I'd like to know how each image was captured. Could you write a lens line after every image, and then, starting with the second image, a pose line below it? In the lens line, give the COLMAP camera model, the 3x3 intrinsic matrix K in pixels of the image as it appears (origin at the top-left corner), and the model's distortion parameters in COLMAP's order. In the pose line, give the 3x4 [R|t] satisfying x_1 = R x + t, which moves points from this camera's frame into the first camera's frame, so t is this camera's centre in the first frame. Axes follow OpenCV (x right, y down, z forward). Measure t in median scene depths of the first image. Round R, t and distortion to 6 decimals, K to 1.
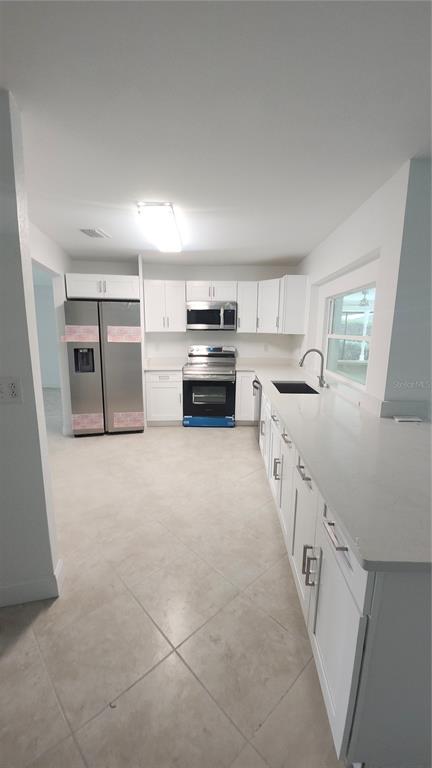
lens RADIAL K [[306.0, 0, 217.0], [0, 306.0, 384.5], [0, 0, 1]] dist [-0.012530, -0.004976]
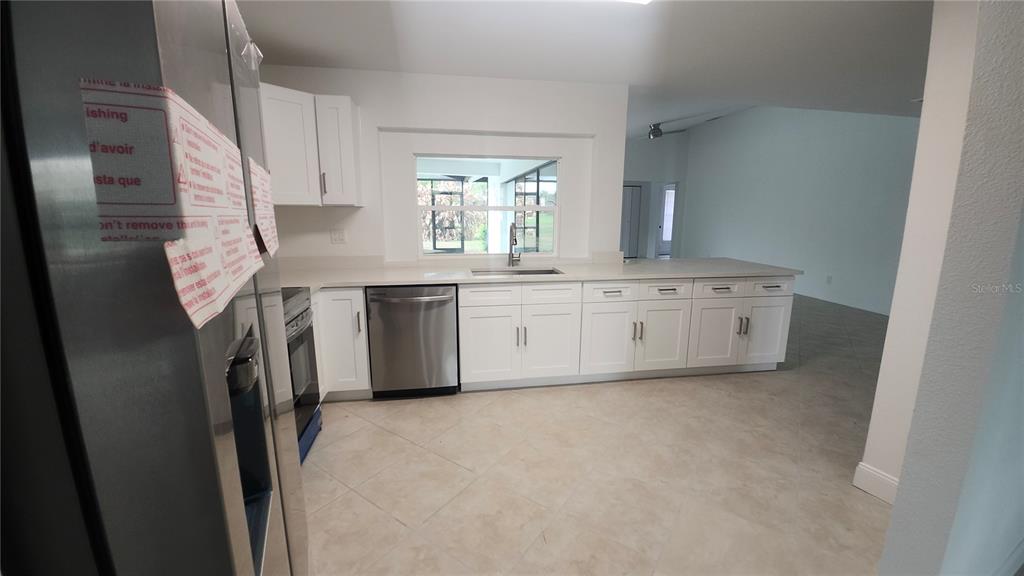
lens RADIAL K [[408.1, 0, 513.0], [0, 408.1, 287.2], [0, 0, 1]] dist [-0.012530, -0.004976]
pose [[-0.213187, -0.191975, 0.957965, -1.055585], [0.173078, 0.957577, 0.230414, -0.274457], [-0.961559, 0.214924, -0.170916, 1.649522]]
